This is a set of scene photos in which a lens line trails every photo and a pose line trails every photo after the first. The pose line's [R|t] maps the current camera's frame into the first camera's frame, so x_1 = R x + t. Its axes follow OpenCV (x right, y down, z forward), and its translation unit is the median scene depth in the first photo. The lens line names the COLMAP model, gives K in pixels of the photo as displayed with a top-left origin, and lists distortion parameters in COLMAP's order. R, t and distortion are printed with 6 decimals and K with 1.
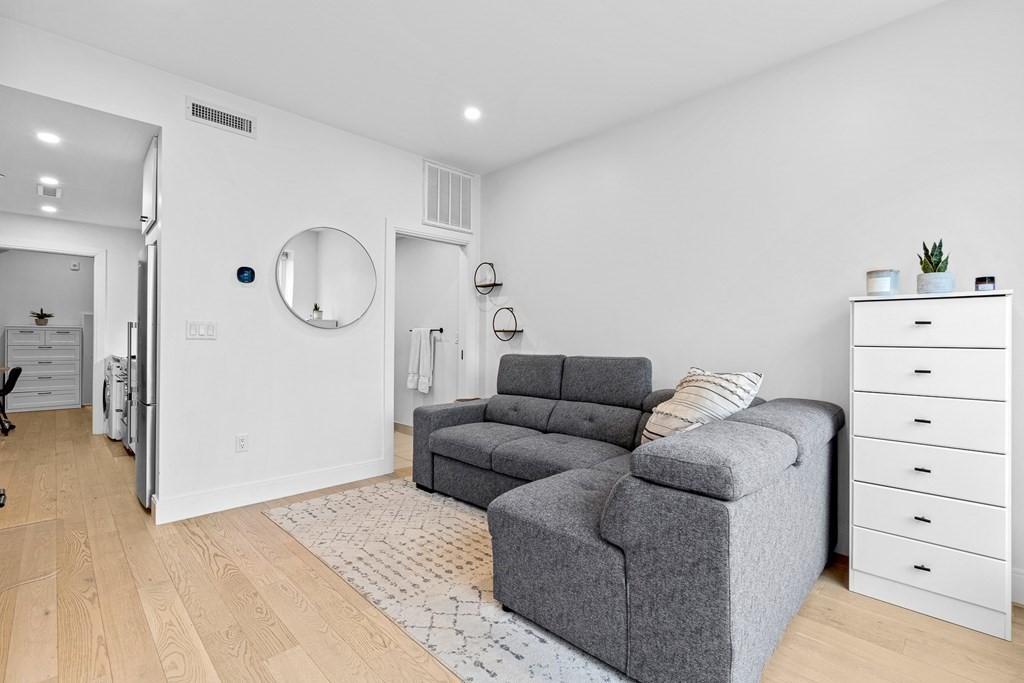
lens RADIAL K [[466.5, 0, 515.1], [0, 466.5, 340.2], [0, 0, 1]] dist [-0.004585, 0.002336]
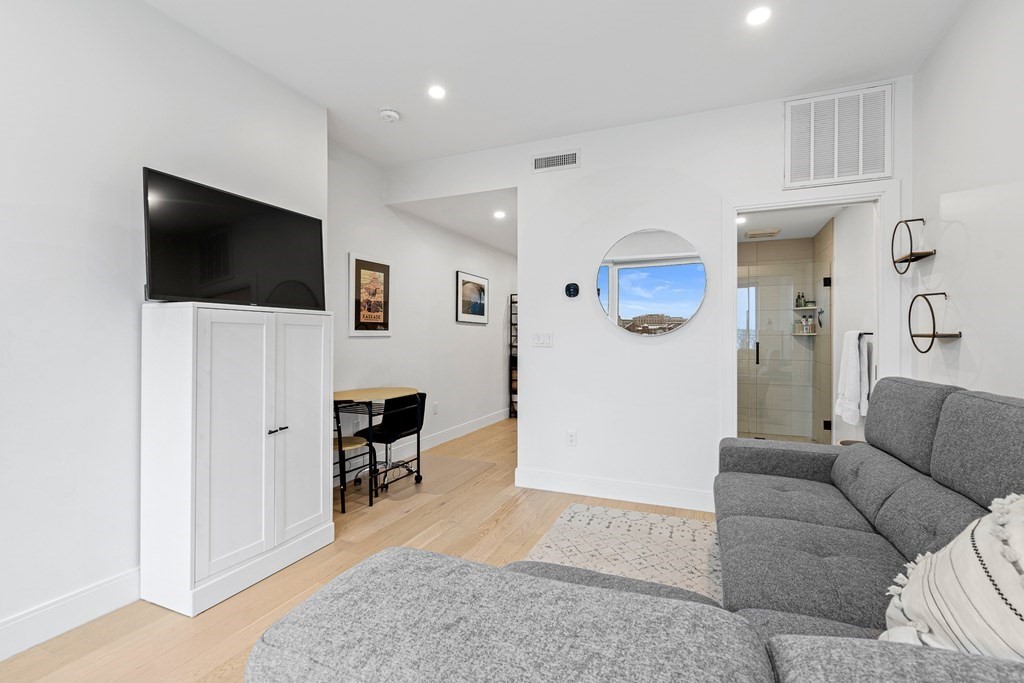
lens RADIAL K [[466.5, 0, 514.1], [0, 466.5, 338.9], [0, 0, 1]] dist [-0.004585, 0.002336]
pose [[0.373730, -0.004367, -0.927527, 0.457693], [0.000165, 0.999989, -0.004641, -0.017918], [0.927538, 0.001581, 0.373726, 0.479858]]
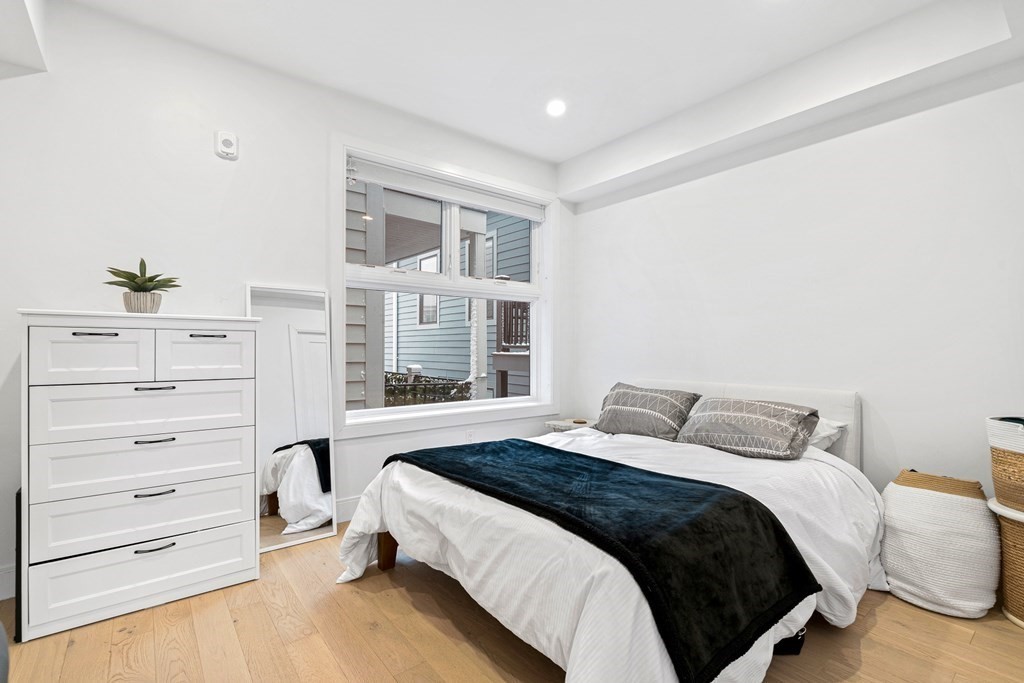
lens RADIAL K [[466.5, 0, 513.2], [0, 466.5, 345.9], [0, 0, 1]] dist [-0.004585, 0.002336]
pose [[0.995081, -0.010018, -0.098556, -1.771687], [0.009440, 0.999935, -0.006326, -0.015055], [0.098614, 0.005364, 0.995111, 1.712096]]
